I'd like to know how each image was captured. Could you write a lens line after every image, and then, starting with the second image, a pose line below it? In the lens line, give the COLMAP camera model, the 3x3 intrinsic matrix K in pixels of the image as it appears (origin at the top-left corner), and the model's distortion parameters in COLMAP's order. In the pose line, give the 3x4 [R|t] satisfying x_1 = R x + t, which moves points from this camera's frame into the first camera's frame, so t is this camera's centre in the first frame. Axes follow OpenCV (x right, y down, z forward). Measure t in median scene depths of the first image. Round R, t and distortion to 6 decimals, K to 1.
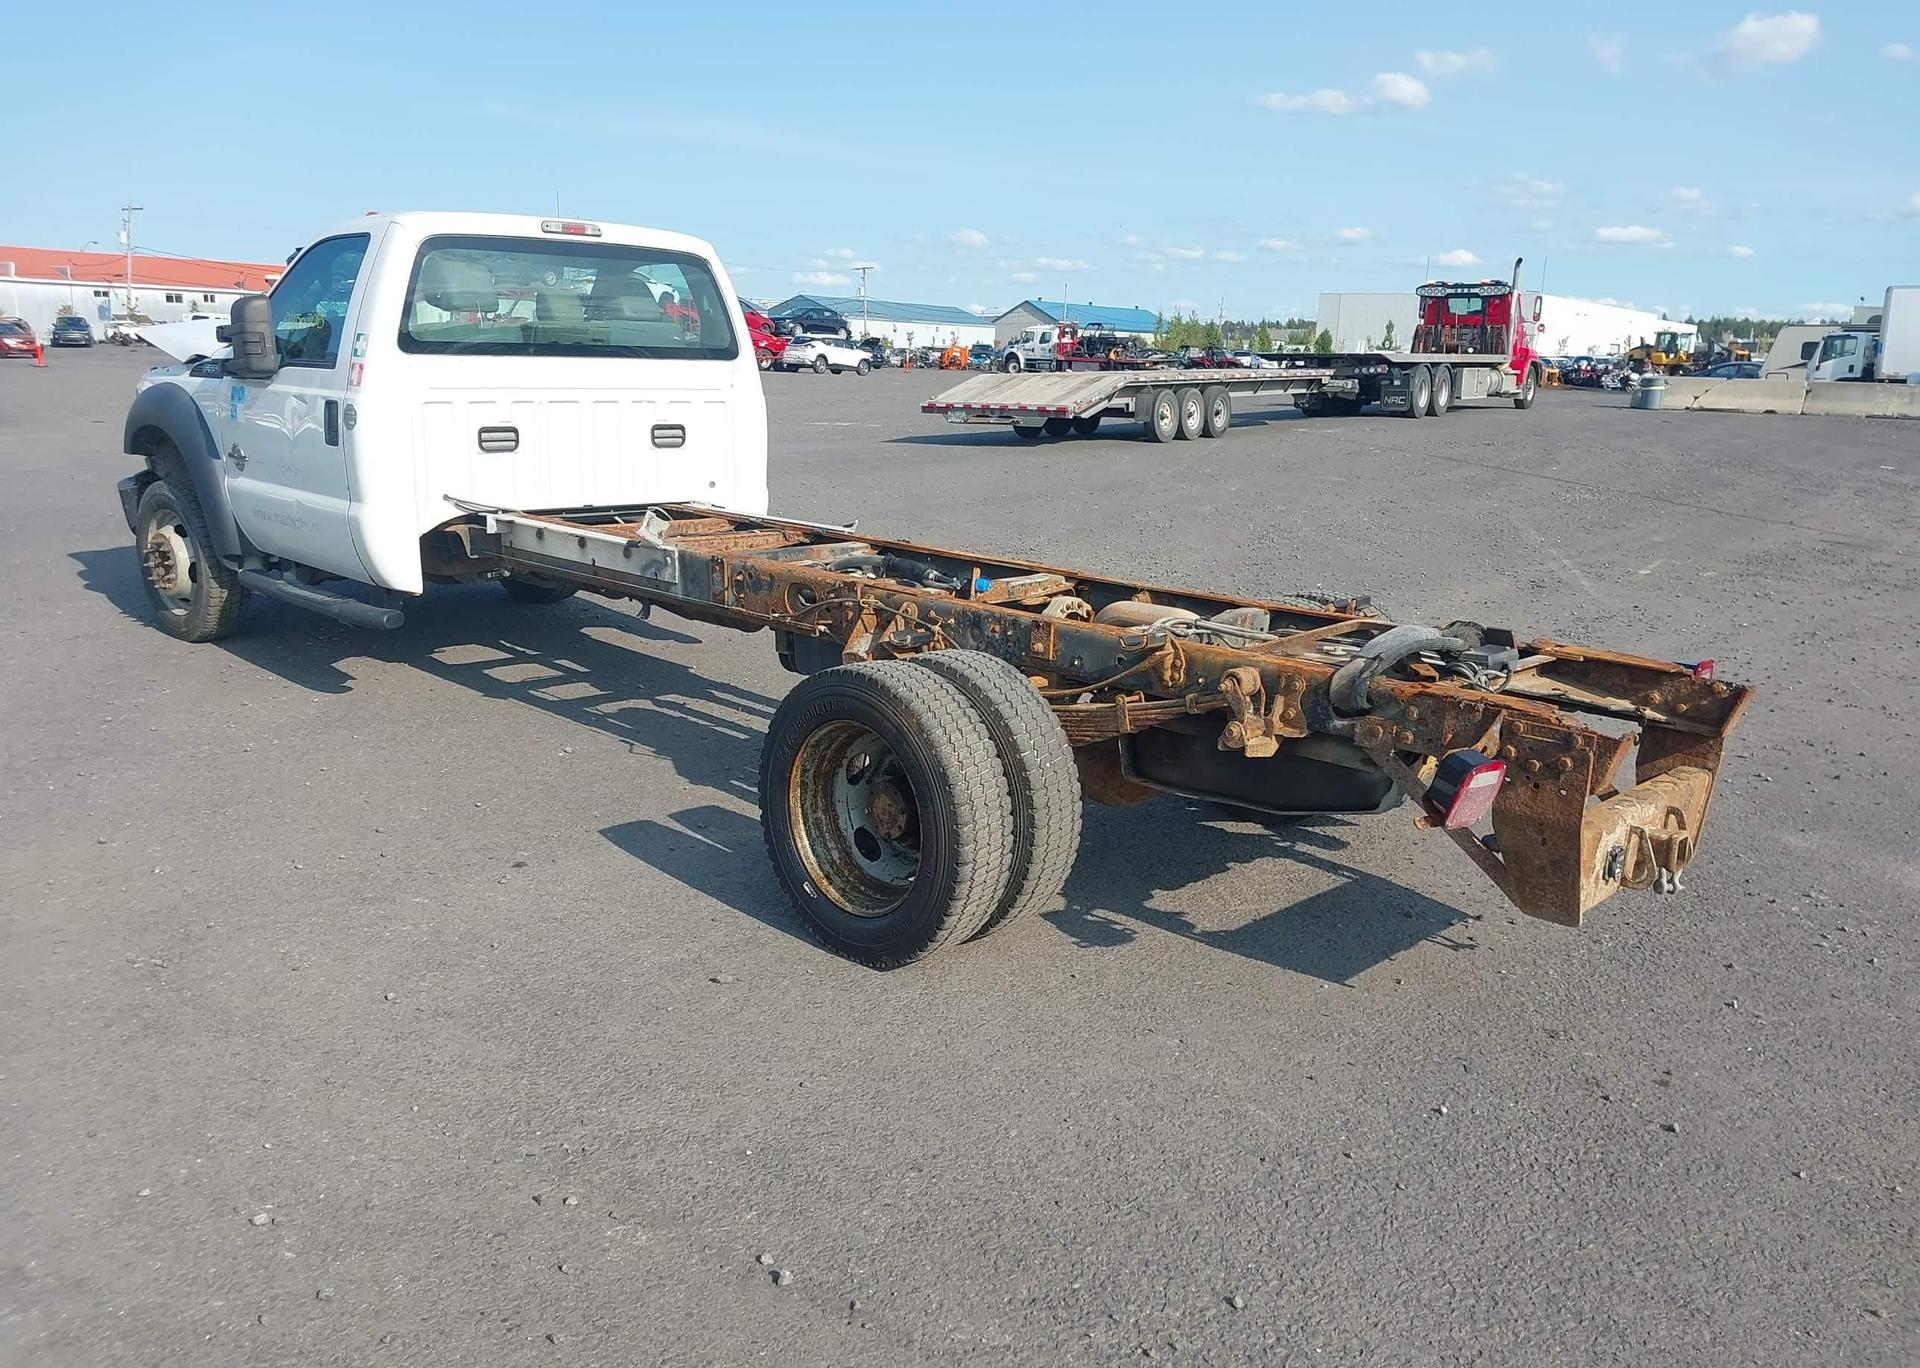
lens RADIAL K [[1488.5, 0, 965.8], [0, 1488.5, 731.6], [0, 0, 1]] dist [0.060555, -0.075591]
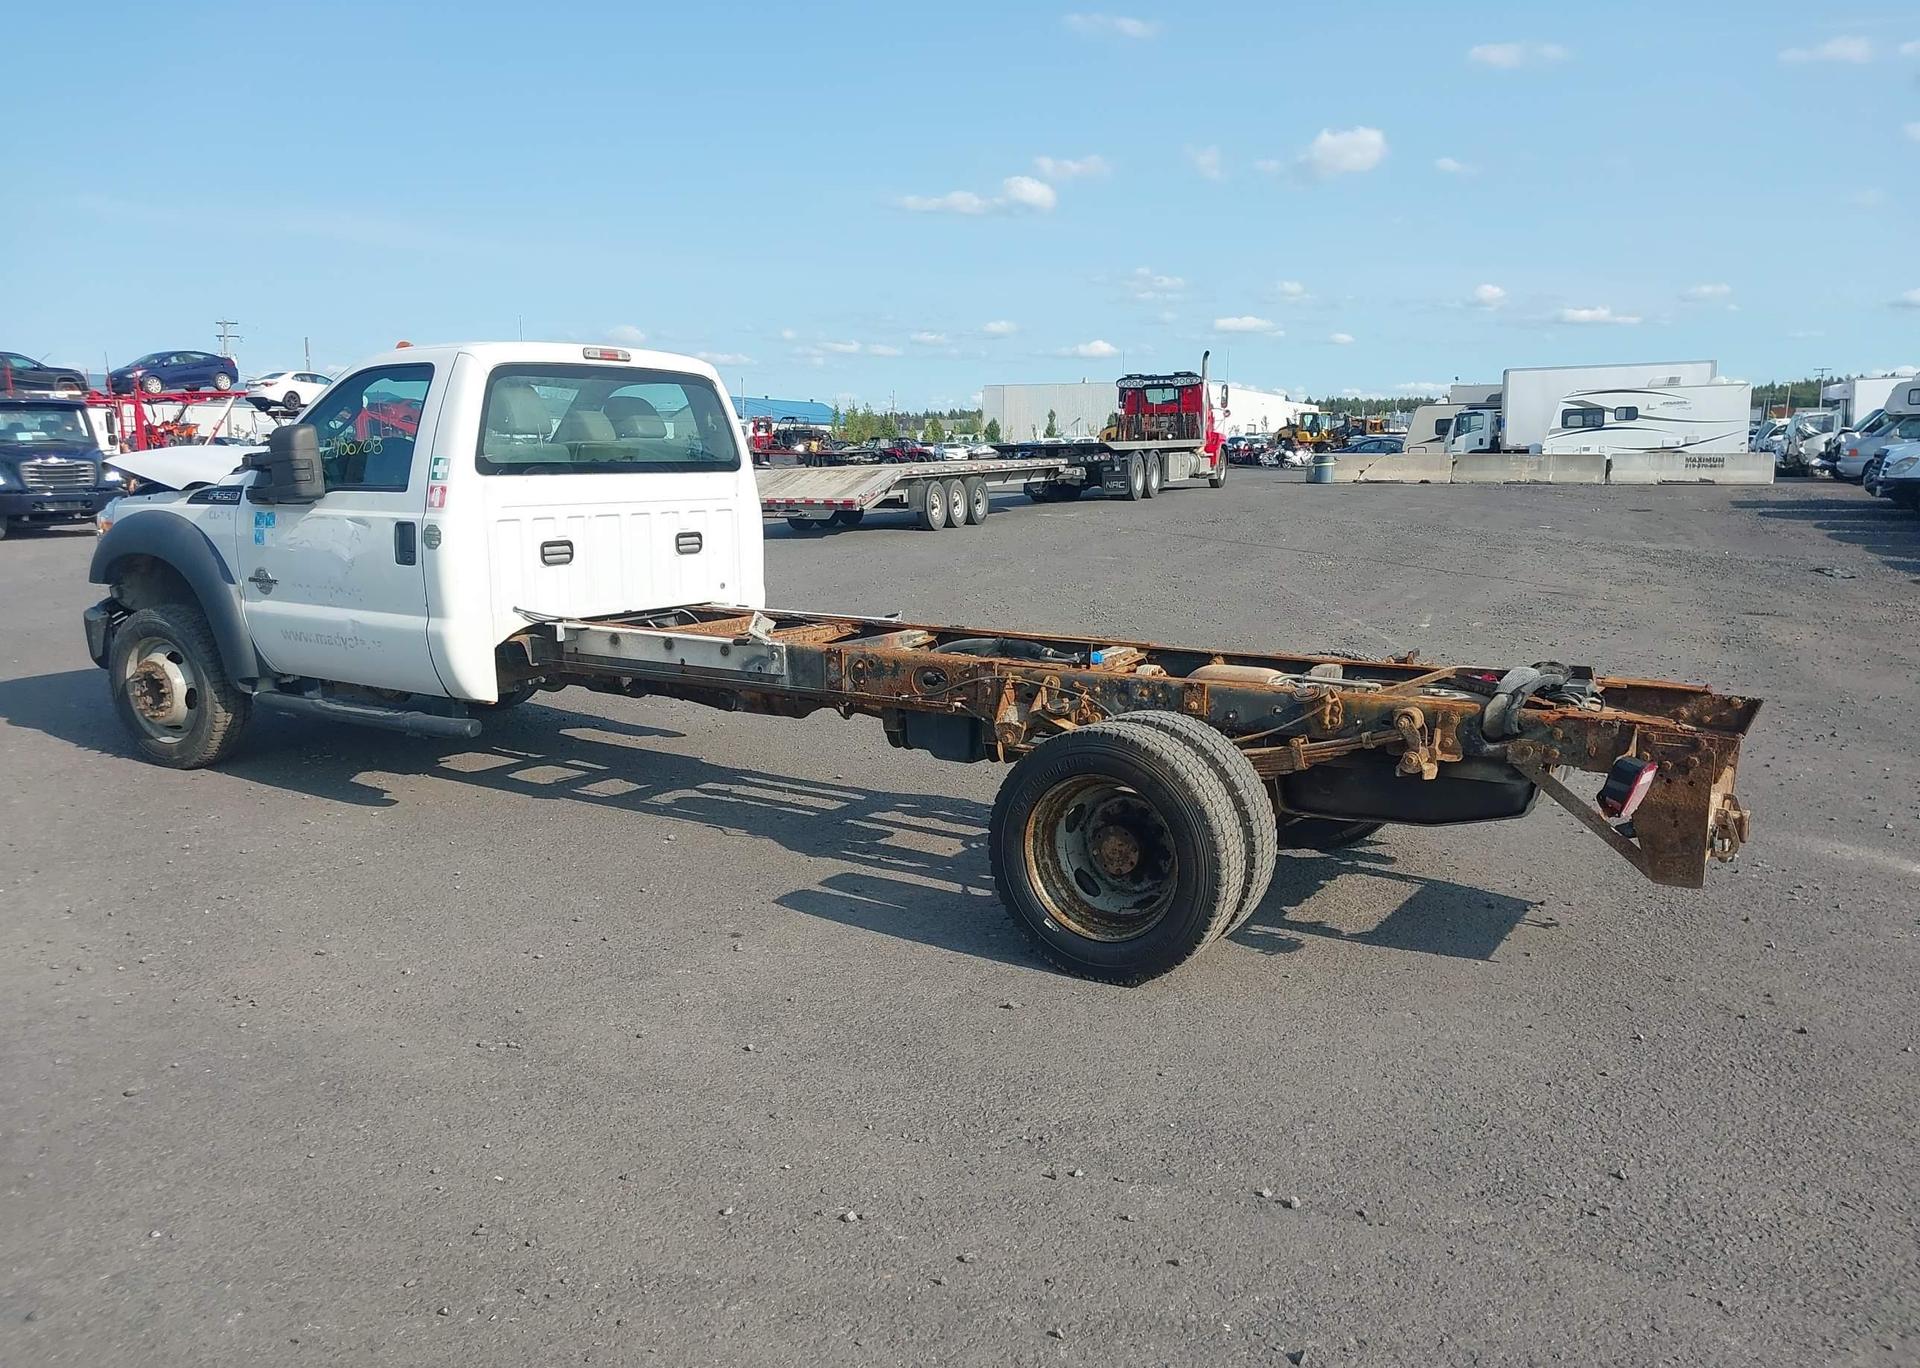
lens RADIAL K [[1479.2, 0, 956.1], [0, 1479.2, 736.6], [0, 0, 1]] dist [0.117379, -0.196451]
pose [[0.977682, -0.067379, 0.198991, -0.232820], [0.078059, 0.995872, -0.046315, 0.004734], [-0.195049, 0.060814, 0.978906, -0.071605]]
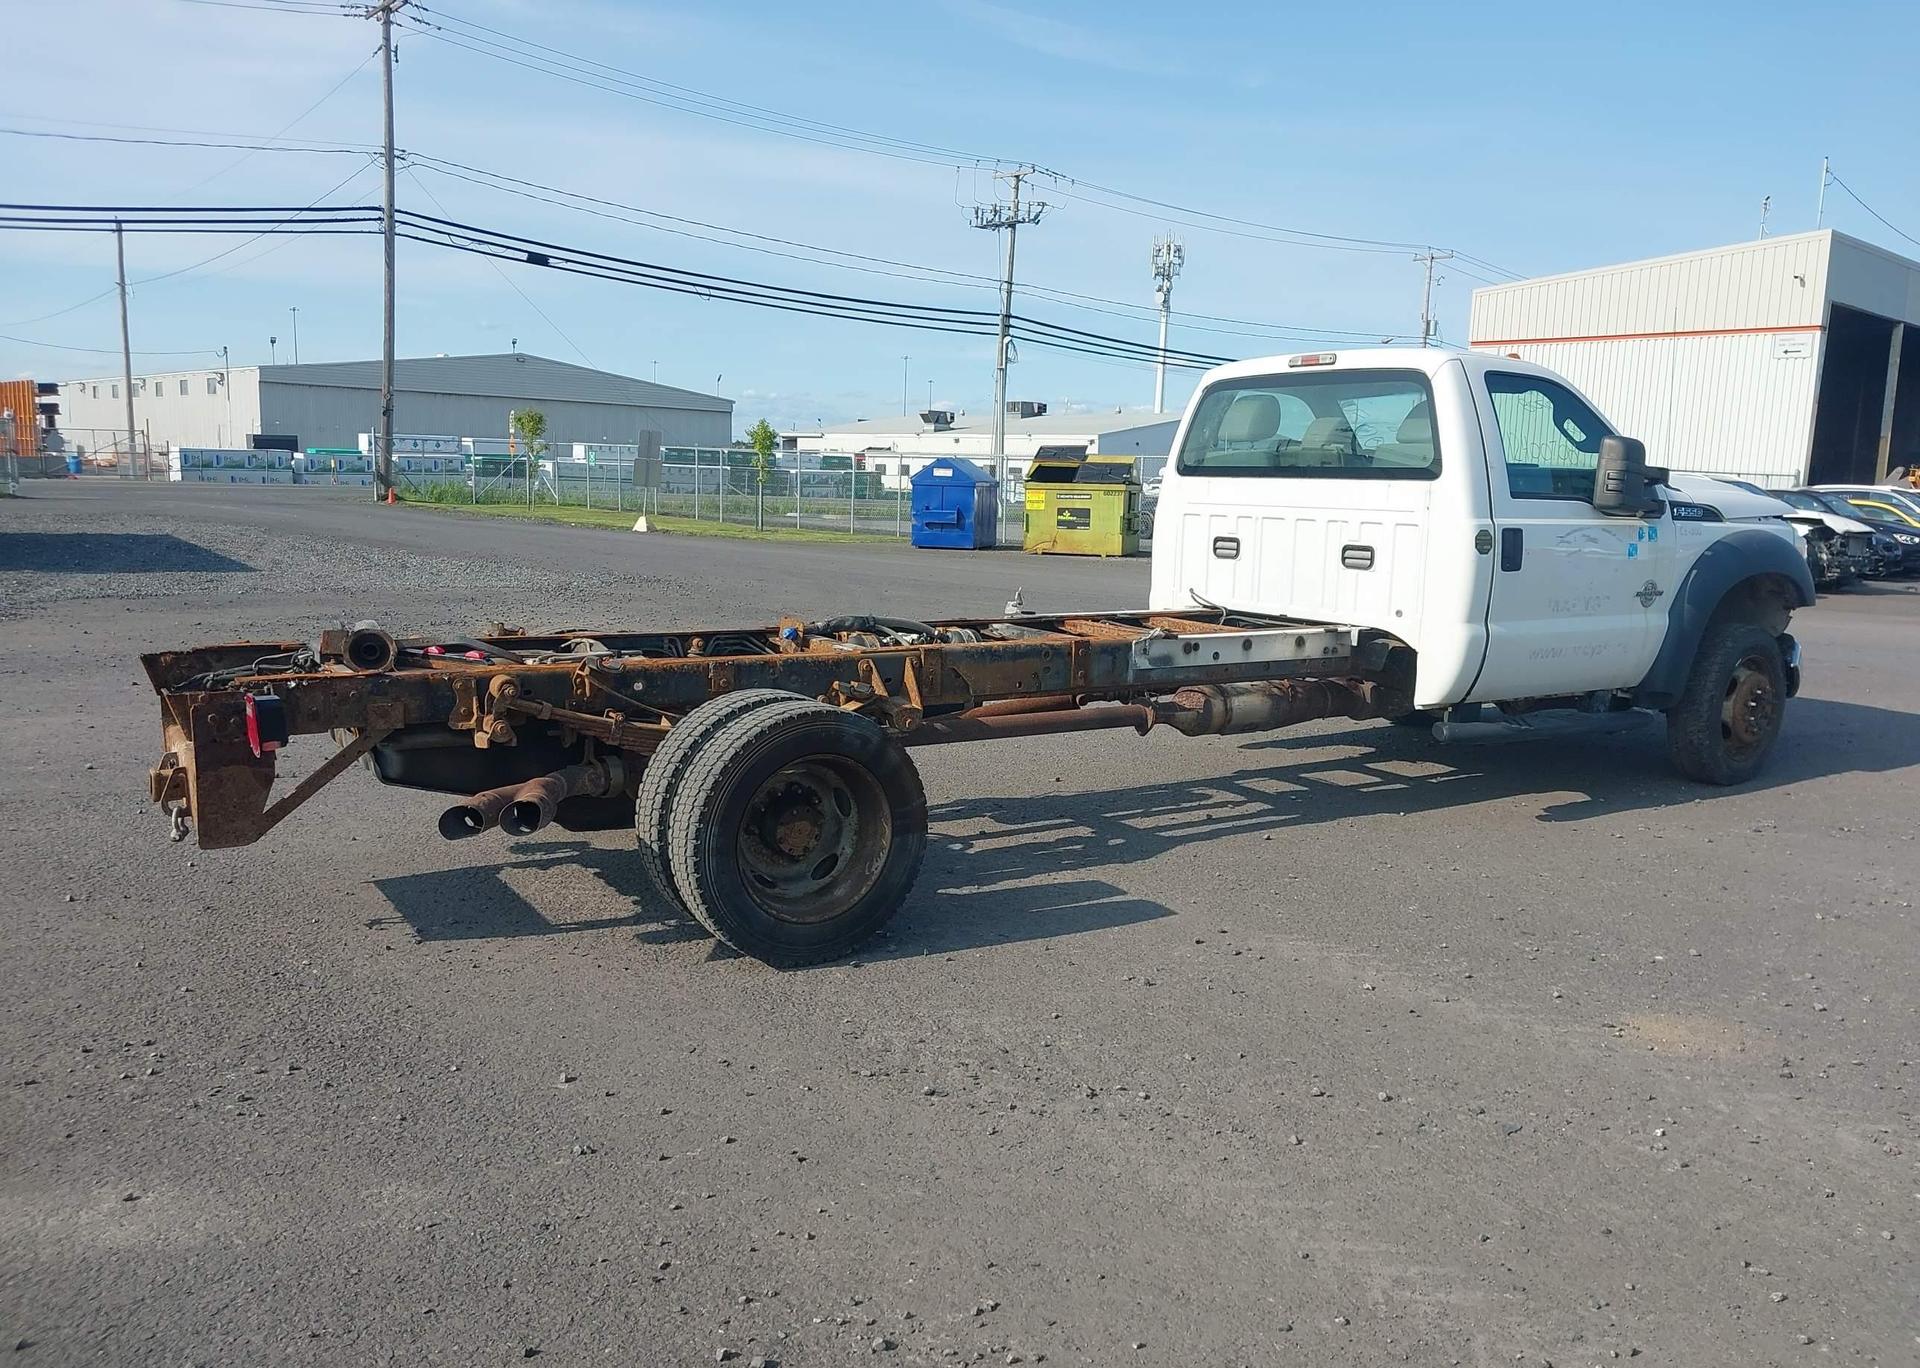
lens RADIAL K [[1491.7, 0, 963.7], [0, 1491.7, 731.8], [0, 0, 1]] dist [0.059239, -0.078433]
pose [[-0.226457, 0.125934, -0.965846, 0.806674], [-0.274076, 0.943301, 0.187256, -0.202630], [0.934665, 0.307121, -0.179101, 0.970388]]
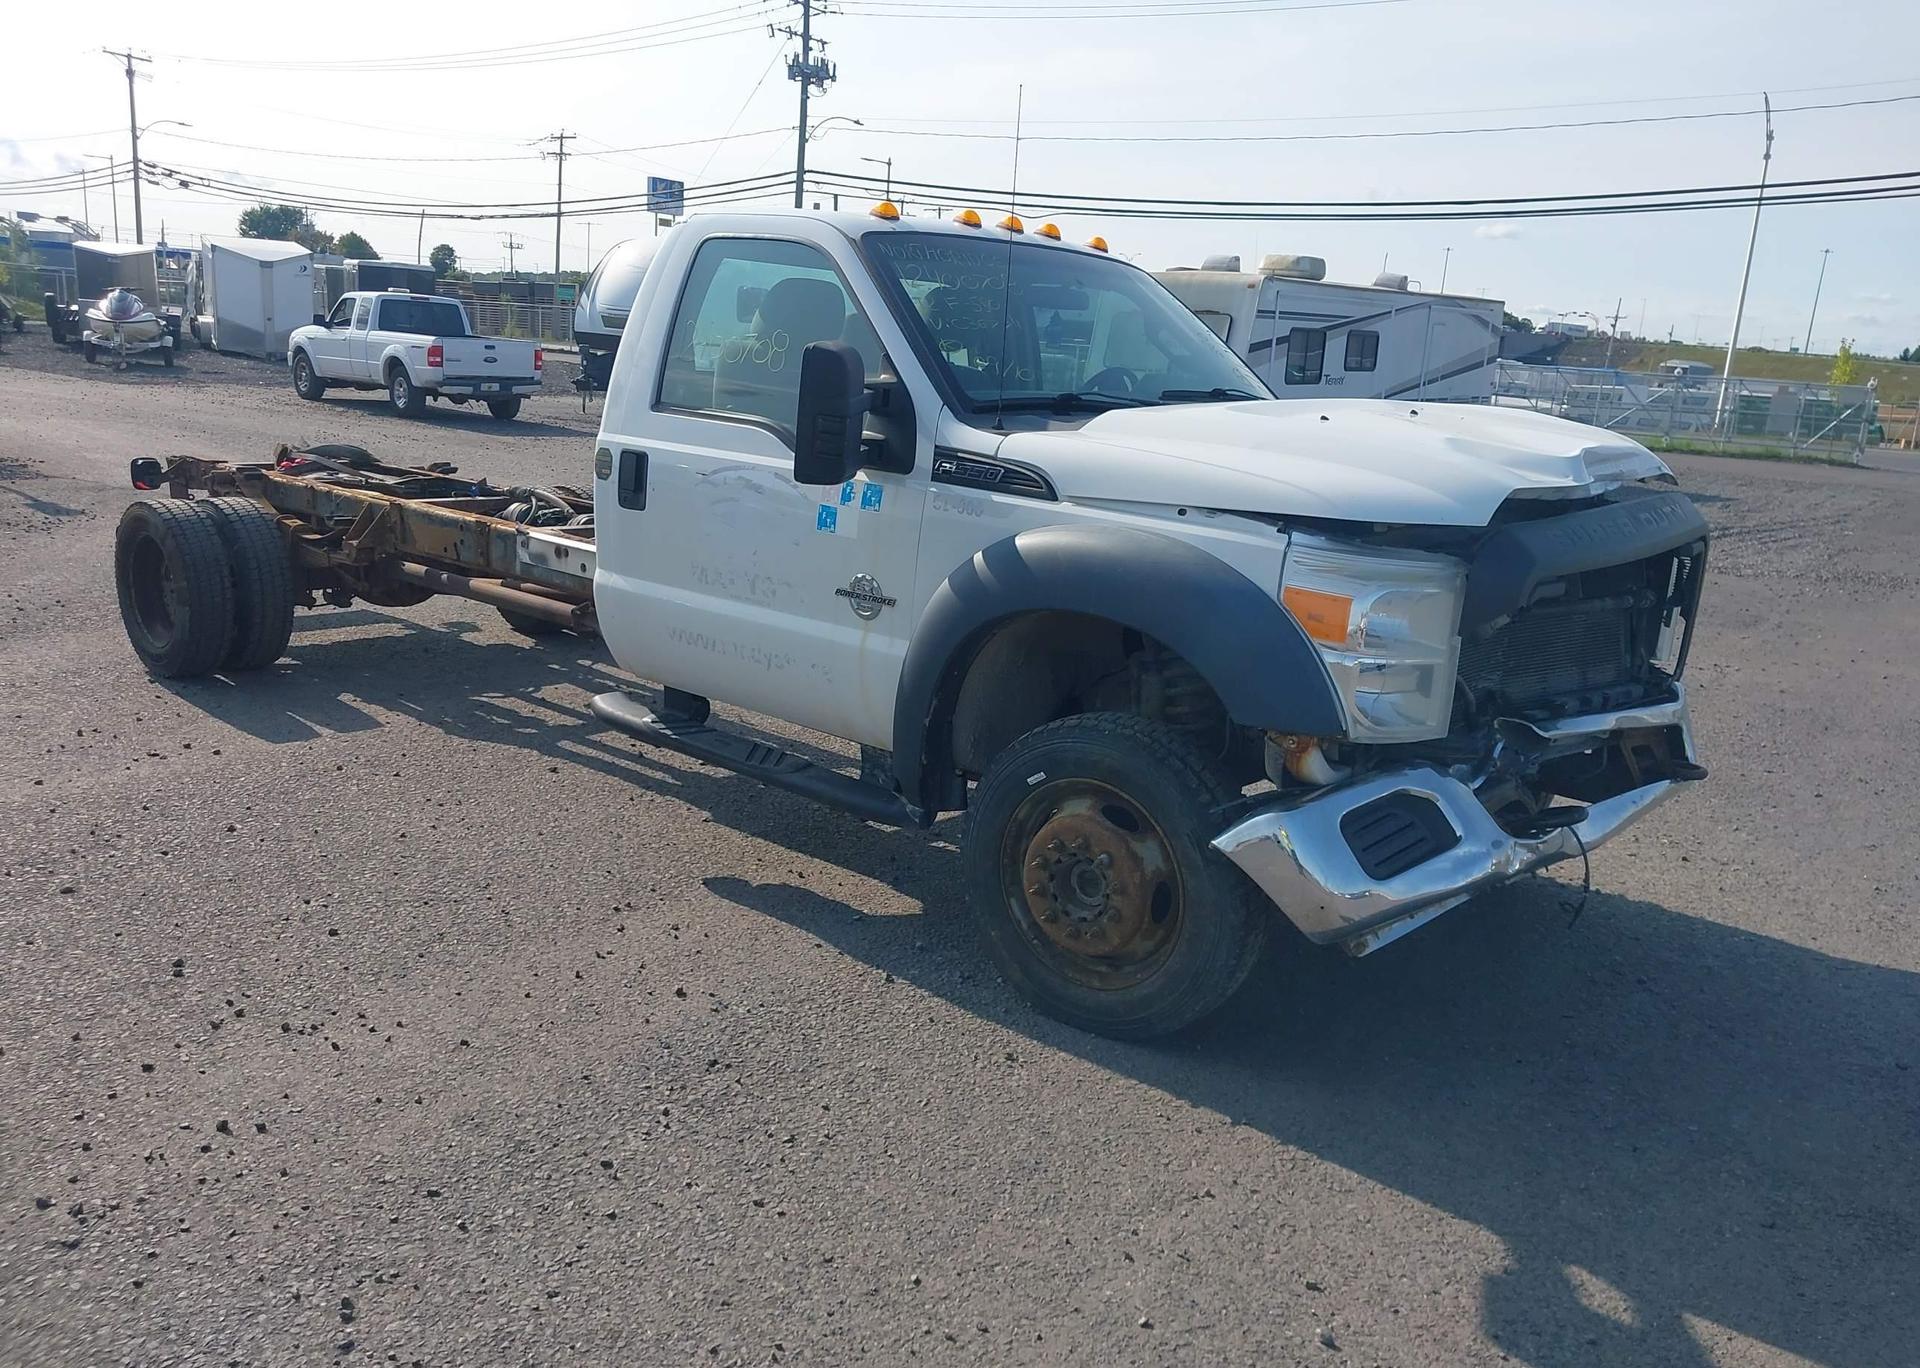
lens RADIAL K [[1494.9, 0, 957.6], [0, 1494.9, 726.8], [0, 0, 1]] dist [0.107951, -0.169622]
pose [[-0.993549, -0.082142, -0.078188, -0.264352], [-0.109537, 0.873645, 0.474075, -0.466894], [0.029367, 0.479581, -0.877006, 1.734315]]
